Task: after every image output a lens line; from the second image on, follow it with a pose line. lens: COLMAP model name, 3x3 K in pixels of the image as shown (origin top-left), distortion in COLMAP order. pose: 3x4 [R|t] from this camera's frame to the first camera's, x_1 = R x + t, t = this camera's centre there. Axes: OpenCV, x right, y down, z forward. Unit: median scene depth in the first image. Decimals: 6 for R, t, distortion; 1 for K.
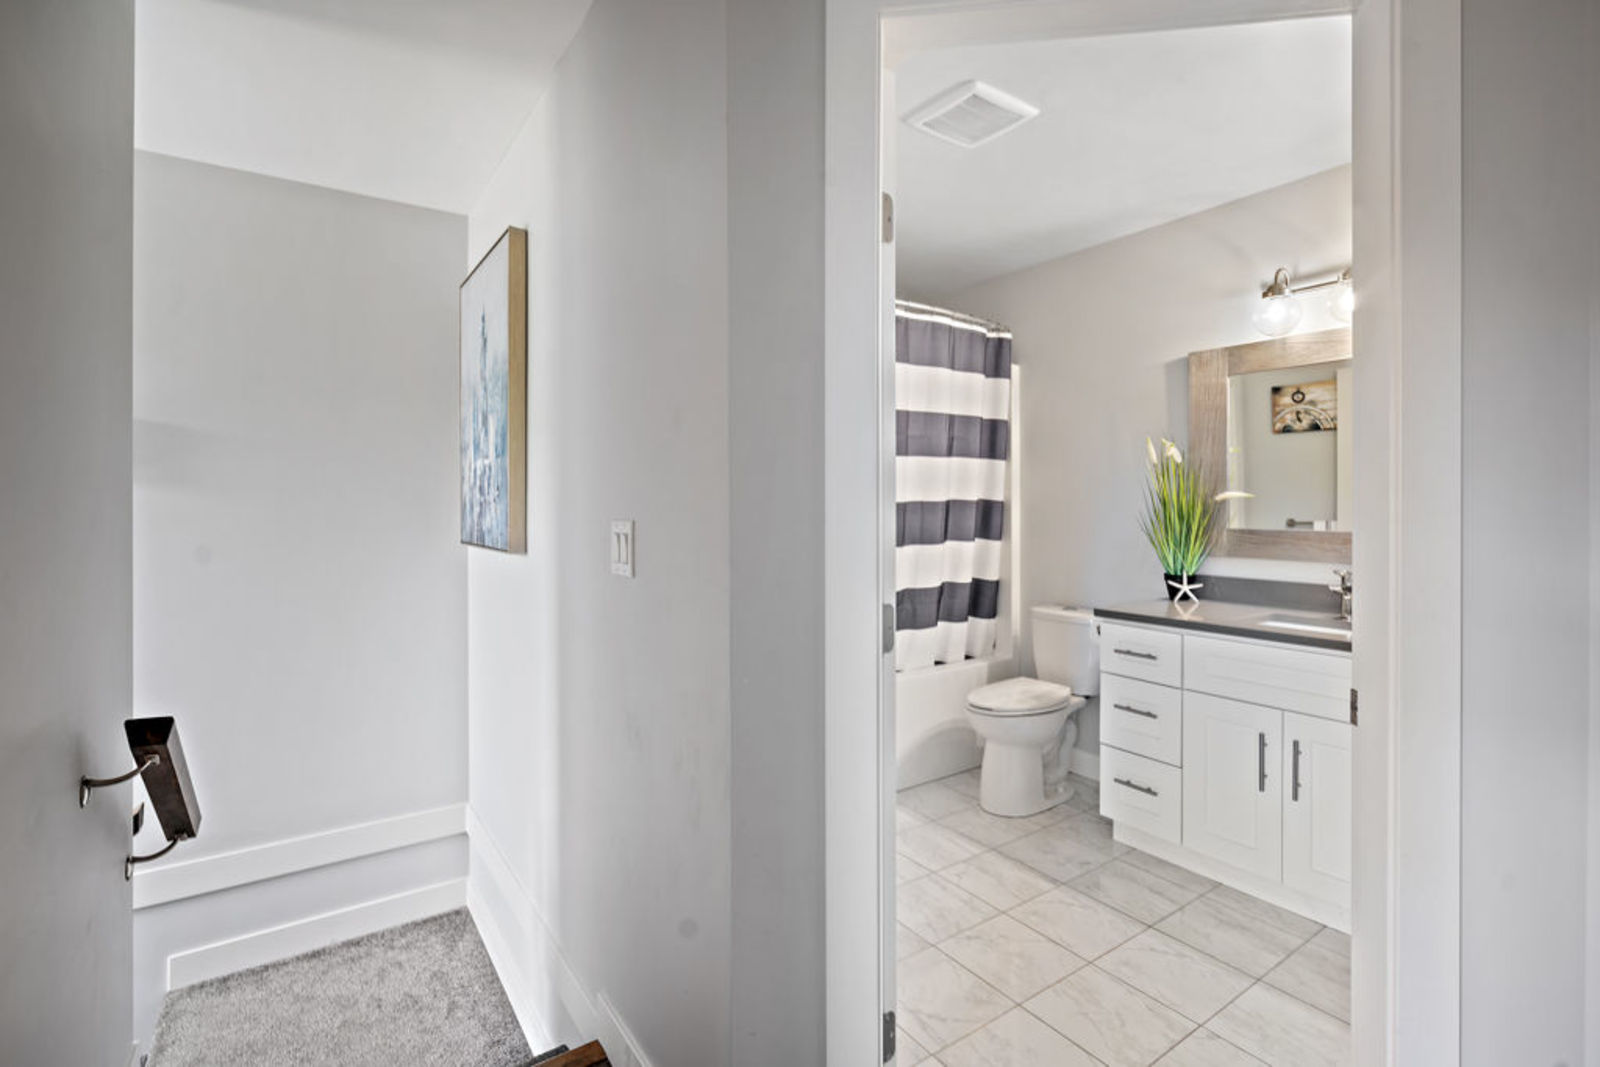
lens RADIAL K [[736.7, 0, 799.9], [0, 736.7, 501.4], [0, 0, 1]] dist [-0.000778, 0.000169]
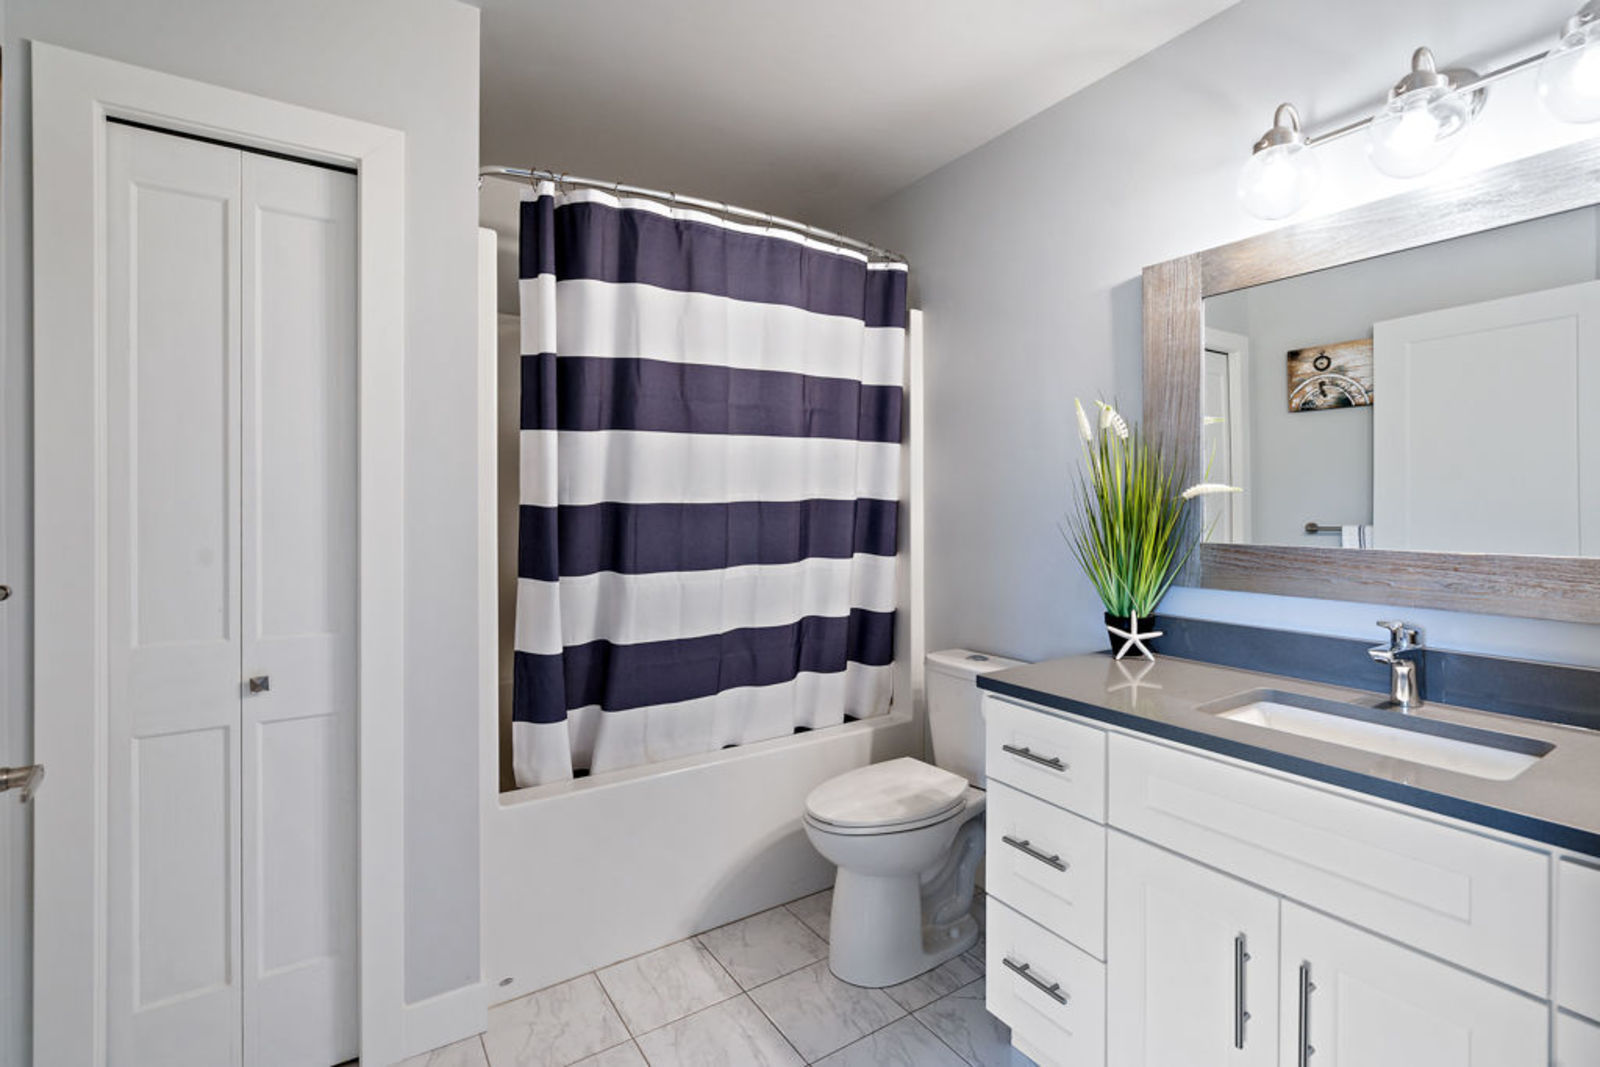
lens RADIAL K [[731.9, 0, 799.9], [0, 731.9, 507.8], [0, 0, 1]] dist [-0.005067, -0.000489]
pose [[0.999529, -0.003541, -0.030490, 0.220253], [0.003740, 0.999972, 0.006458, 0.001349], [0.030467, -0.006569, 0.999514, 0.314751]]
